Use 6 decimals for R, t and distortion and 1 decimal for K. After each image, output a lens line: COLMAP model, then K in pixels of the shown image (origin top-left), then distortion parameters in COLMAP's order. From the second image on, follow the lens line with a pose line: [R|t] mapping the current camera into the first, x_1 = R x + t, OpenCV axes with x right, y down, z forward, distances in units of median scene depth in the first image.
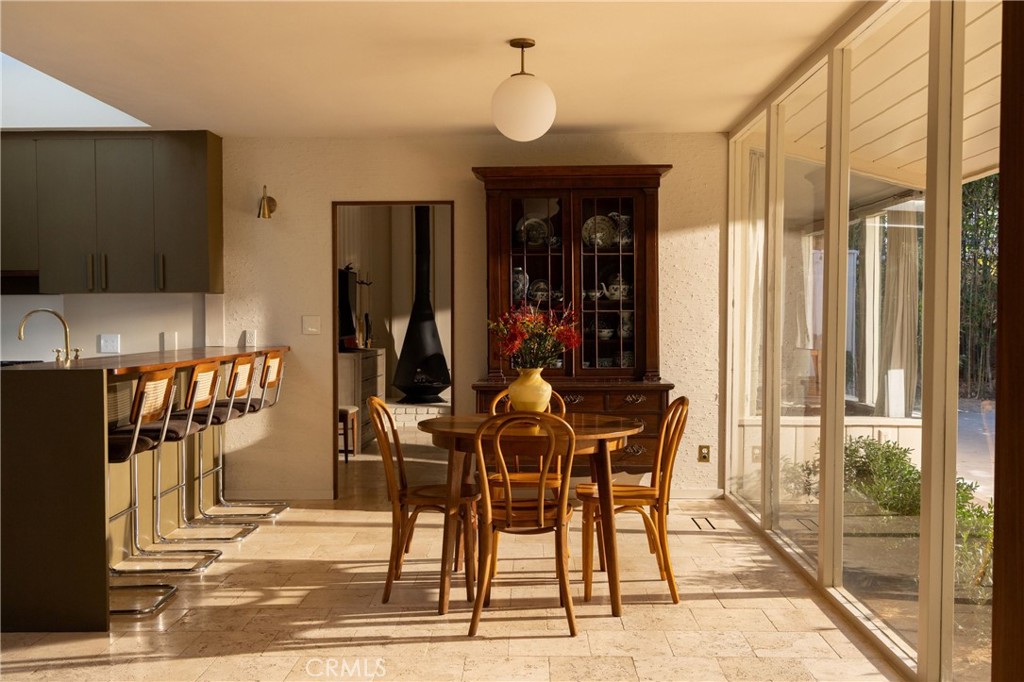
lens RADIAL K [[1017.5, 0, 512.0], [0, 1017.5, 341.0], [0, 0, 1]] dist [0.020465, 0.016062]
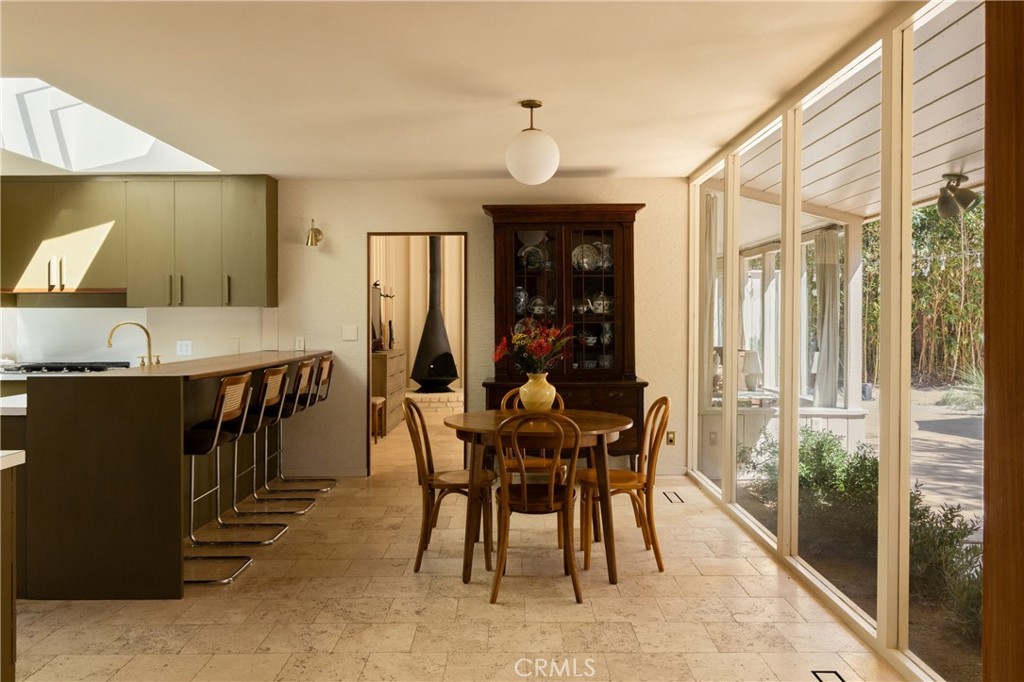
lens RADIAL K [[797.8, 0, 511.6], [0, 797.8, 318.6], [0, 0, 1]] dist [0.007317, 0.001051]
pose [[0.999874, 0.000666, 0.015871, -0.023212], [-0.000266, 0.999682, -0.025230, -0.011360], [-0.015882, 0.025223, 0.999556, 0.049720]]
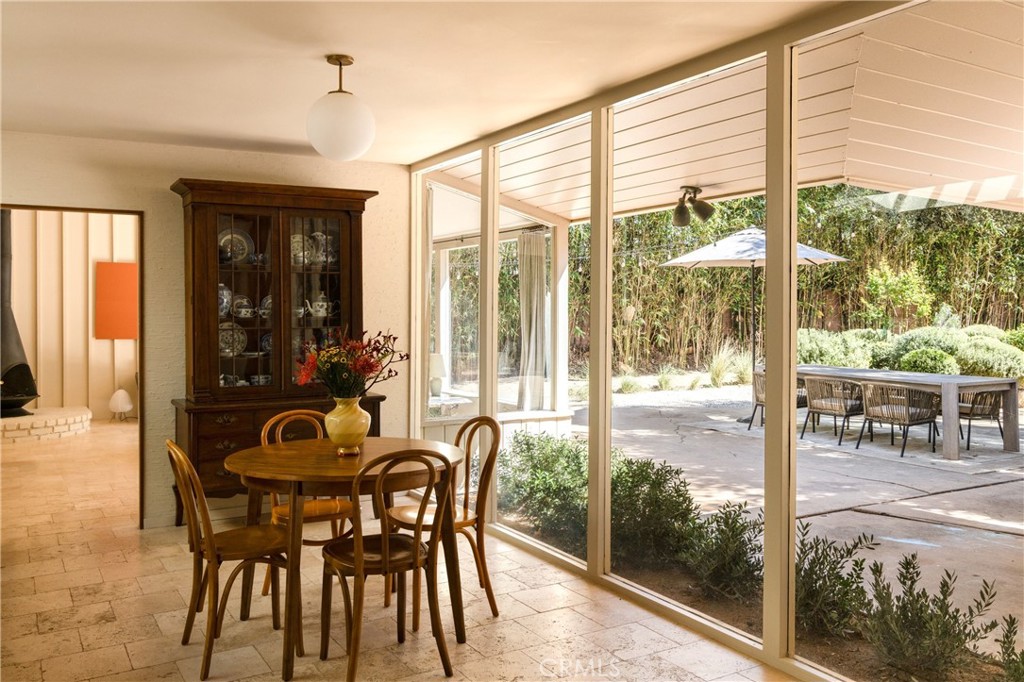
lens RADIAL K [[846.4, 0, 509.4], [0, 846.4, 312.9], [0, 0, 1]] dist [0.006928, 0.003792]
pose [[0.852540, -0.001128, 0.522661, -0.224320], [0.014504, 0.999664, -0.021500, -0.027247], [-0.522461, 0.025910, 0.852270, 0.196040]]
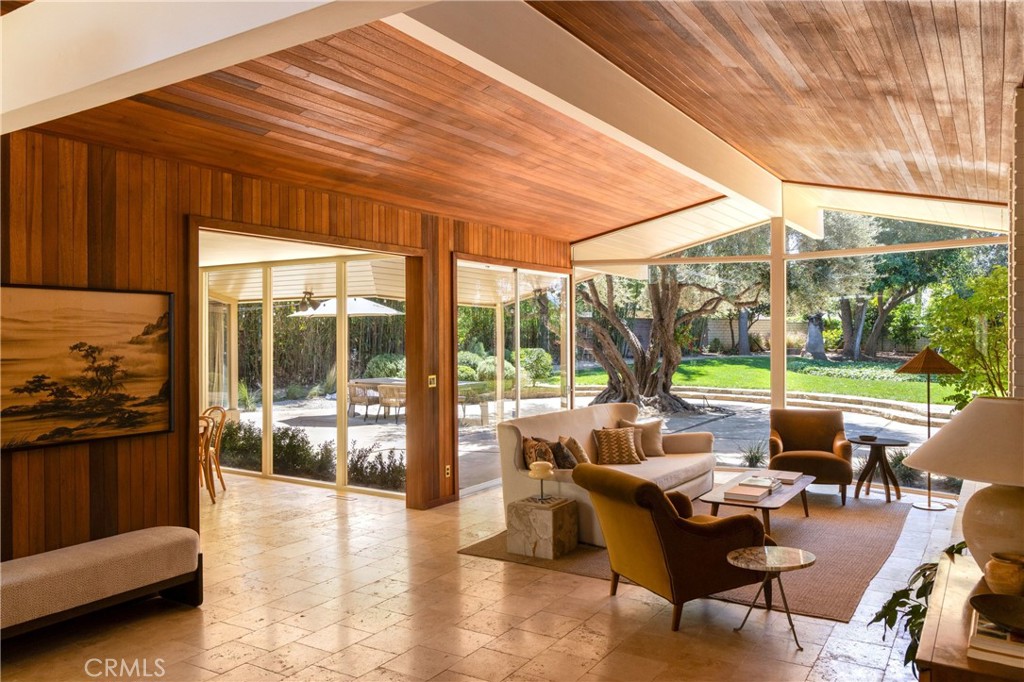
lens RADIAL K [[797.8, 0, 511.6], [0, 797.8, 318.6], [0, 0, 1]] dist [0.007317, 0.001051]
pose [[0.533600, 0.004824, 0.845723, -0.873976], [0.033594, 0.999074, -0.026894, -0.064381], [-0.845069, 0.042762, 0.532944, -0.494076]]
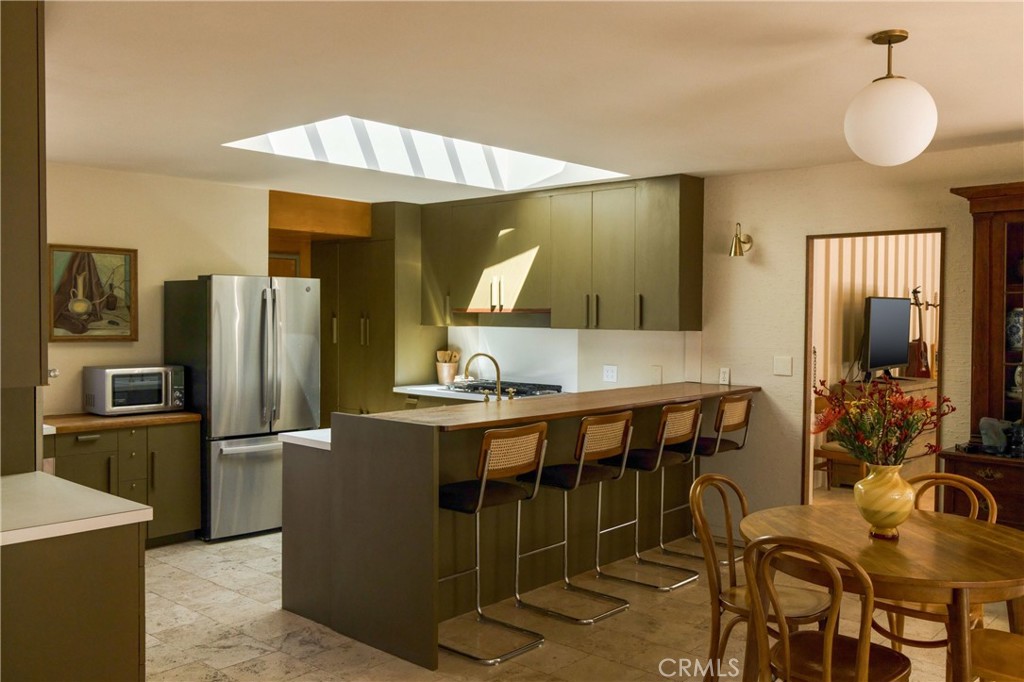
lens RADIAL K [[883.5, 0, 512.0], [0, 883.5, 341.0], [0, 0, 1]] dist [-0.007363, -0.004833]
pose [[0.755040, 0.028546, -0.655057, 0.192460], [-0.025502, 0.999574, 0.014165, -0.056020], [0.655182, 0.006010, 0.755447, 0.264045]]
